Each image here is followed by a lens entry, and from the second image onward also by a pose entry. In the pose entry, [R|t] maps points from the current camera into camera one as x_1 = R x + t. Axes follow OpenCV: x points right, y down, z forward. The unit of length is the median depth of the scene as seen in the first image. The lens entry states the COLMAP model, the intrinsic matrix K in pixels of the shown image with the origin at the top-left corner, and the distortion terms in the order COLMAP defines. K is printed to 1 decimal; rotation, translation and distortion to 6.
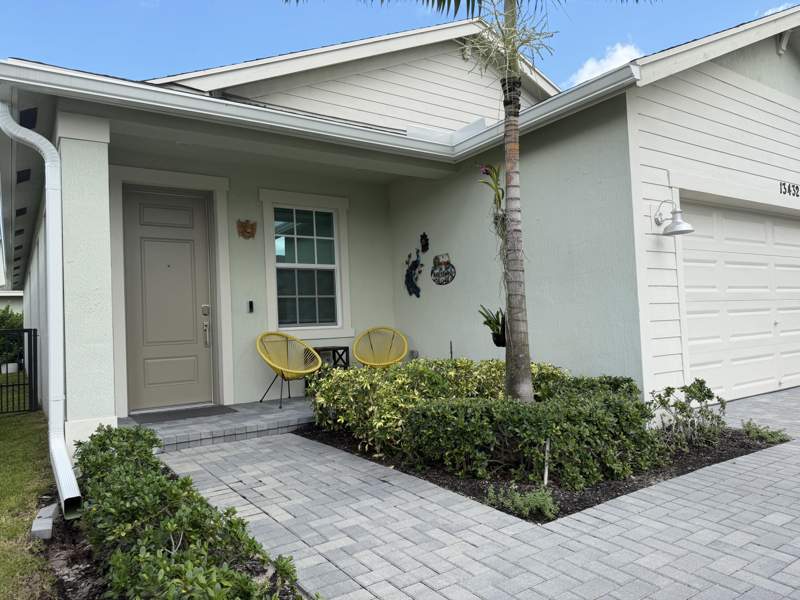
lens RADIAL K [[547.6, 0, 400.0], [0, 547.6, 300.0], [0, 0, 1]] dist [0.042580, 0.000645]
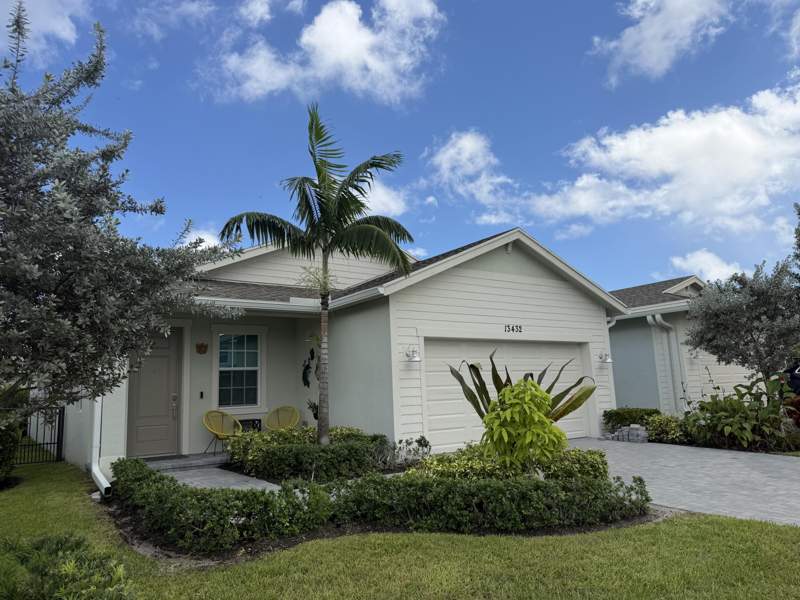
lens RADIAL K [[547.5, 0, 400.0], [0, 547.5, 300.0], [0, 0, 1]] dist [0.024301, -0.001258]
pose [[0.999554, 0.006163, 0.029228, 0.288191], [-0.002535, 0.992457, -0.122568, -0.072892], [-0.029763, 0.122439, 0.992030, -0.732773]]
